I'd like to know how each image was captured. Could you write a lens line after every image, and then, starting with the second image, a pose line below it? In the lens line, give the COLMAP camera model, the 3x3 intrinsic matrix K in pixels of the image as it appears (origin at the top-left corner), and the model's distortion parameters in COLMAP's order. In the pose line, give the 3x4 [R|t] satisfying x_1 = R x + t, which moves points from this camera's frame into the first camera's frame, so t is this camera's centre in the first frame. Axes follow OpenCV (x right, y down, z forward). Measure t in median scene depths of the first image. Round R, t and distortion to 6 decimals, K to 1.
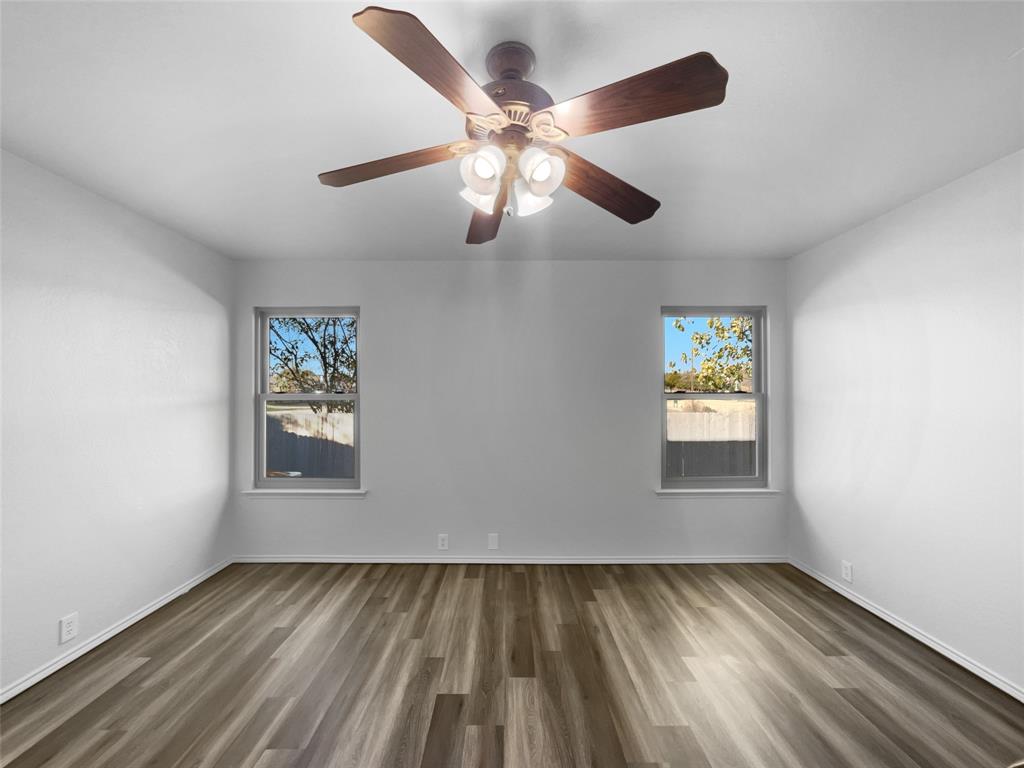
lens RADIAL K [[416.4, 0, 508.5], [0, 416.4, 393.1], [0, 0, 1]] dist [-0.008067, -0.001989]
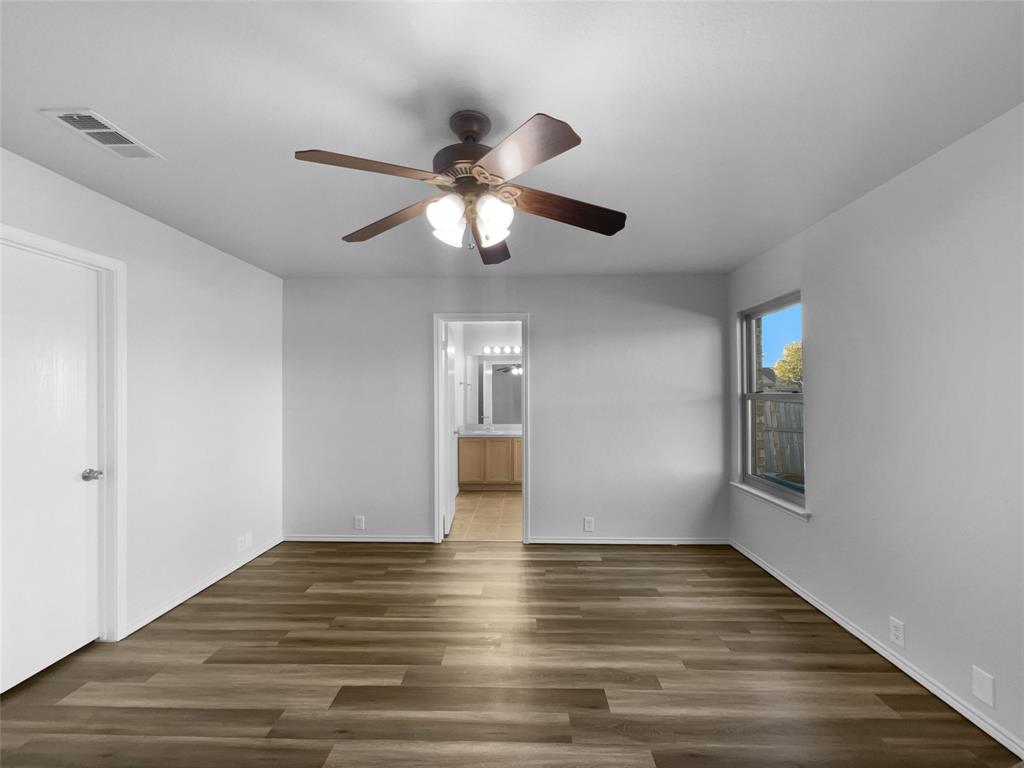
lens RADIAL K [[416.4, 0, 509.2], [0, 416.4, 387.4], [0, 0, 1]] dist [-0.008067, -0.001989]
pose [[-0.038344, -0.018837, -0.999087, 0.591286], [0.008718, 0.999778, -0.019185, 0.003386], [0.999227, -0.009446, -0.038171, 0.556392]]
